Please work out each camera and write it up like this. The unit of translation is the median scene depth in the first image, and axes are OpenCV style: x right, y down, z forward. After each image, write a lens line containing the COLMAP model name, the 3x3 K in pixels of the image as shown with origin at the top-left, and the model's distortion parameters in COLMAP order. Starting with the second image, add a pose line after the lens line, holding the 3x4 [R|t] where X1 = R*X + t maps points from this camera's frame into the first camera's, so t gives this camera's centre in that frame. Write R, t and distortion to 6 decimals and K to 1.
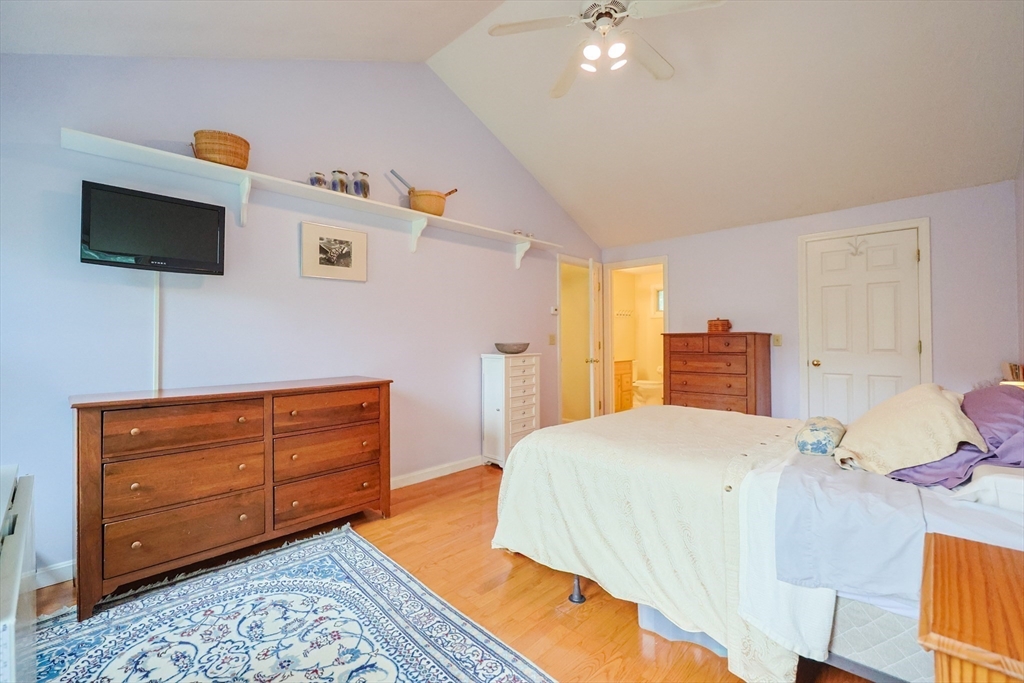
lens RADIAL K [[432.5, 0, 518.9], [0, 432.5, 339.7], [0, 0, 1]] dist [-0.000575, -0.000034]
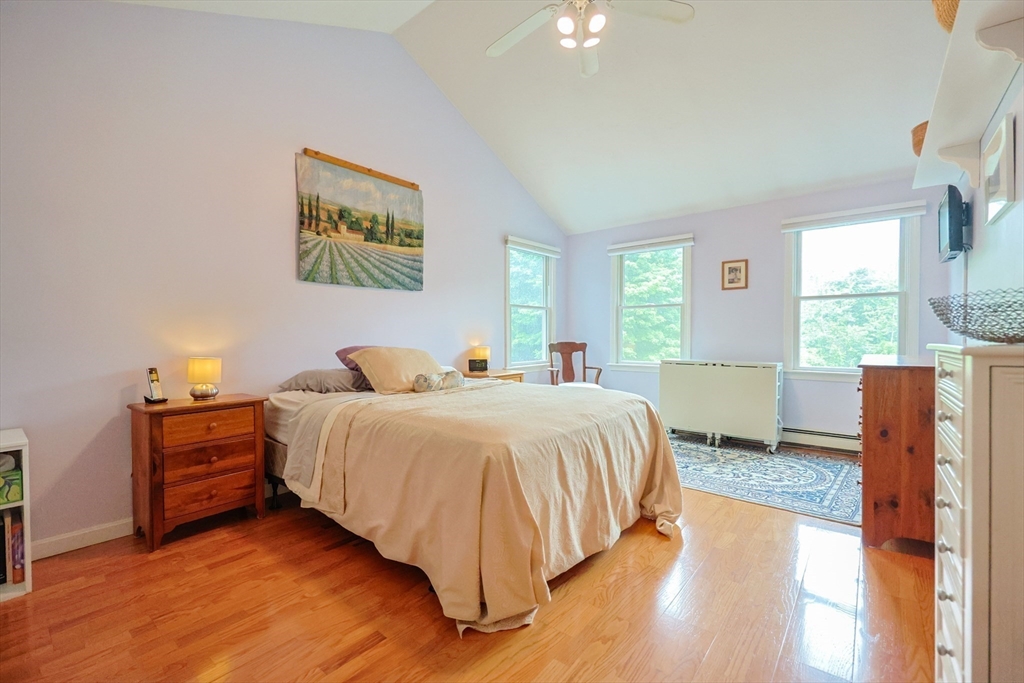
lens RADIAL K [[441.5, 0, 515.3], [0, 441.5, 339.2], [0, 0, 1]] dist [0.000206, -0.000650]
pose [[-0.996212, 0.010768, -0.086290, 0.466769], [0.009404, 0.999825, 0.016199, 0.034562], [0.086449, 0.015326, -0.996138, 2.110784]]
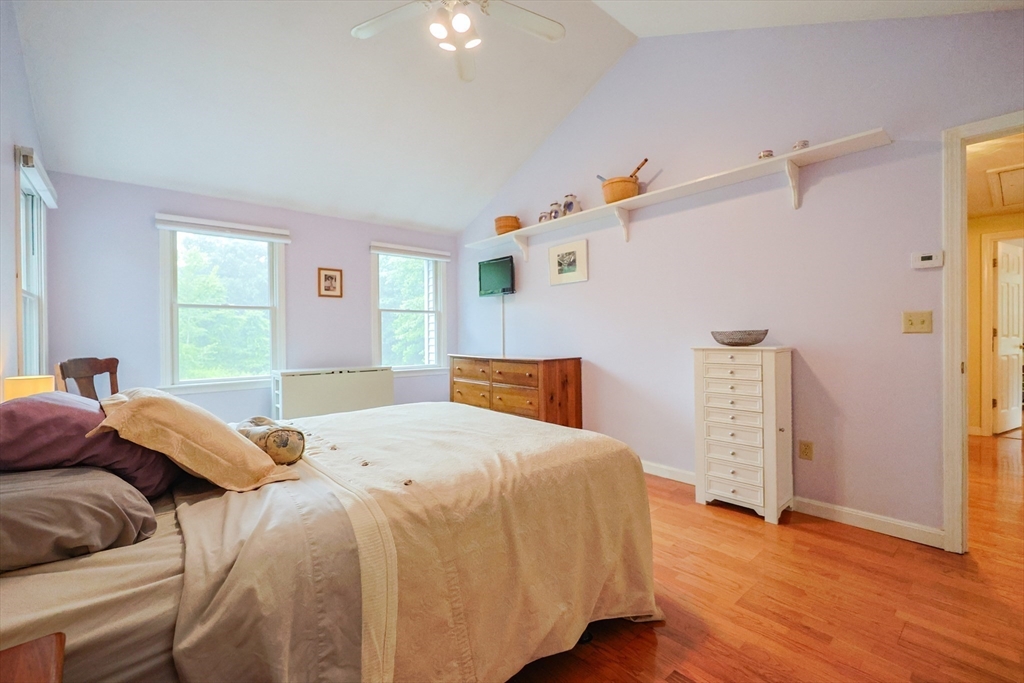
lens RADIAL K [[432.5, 0, 518.9], [0, 432.5, 339.7], [0, 0, 1]] dist [-0.000575, -0.000034]
pose [[-0.071384, 0.014987, -0.997336, 1.198355], [0.004387, 0.999882, 0.014712, 0.020376], [0.997439, -0.003325, -0.071441, 1.233319]]
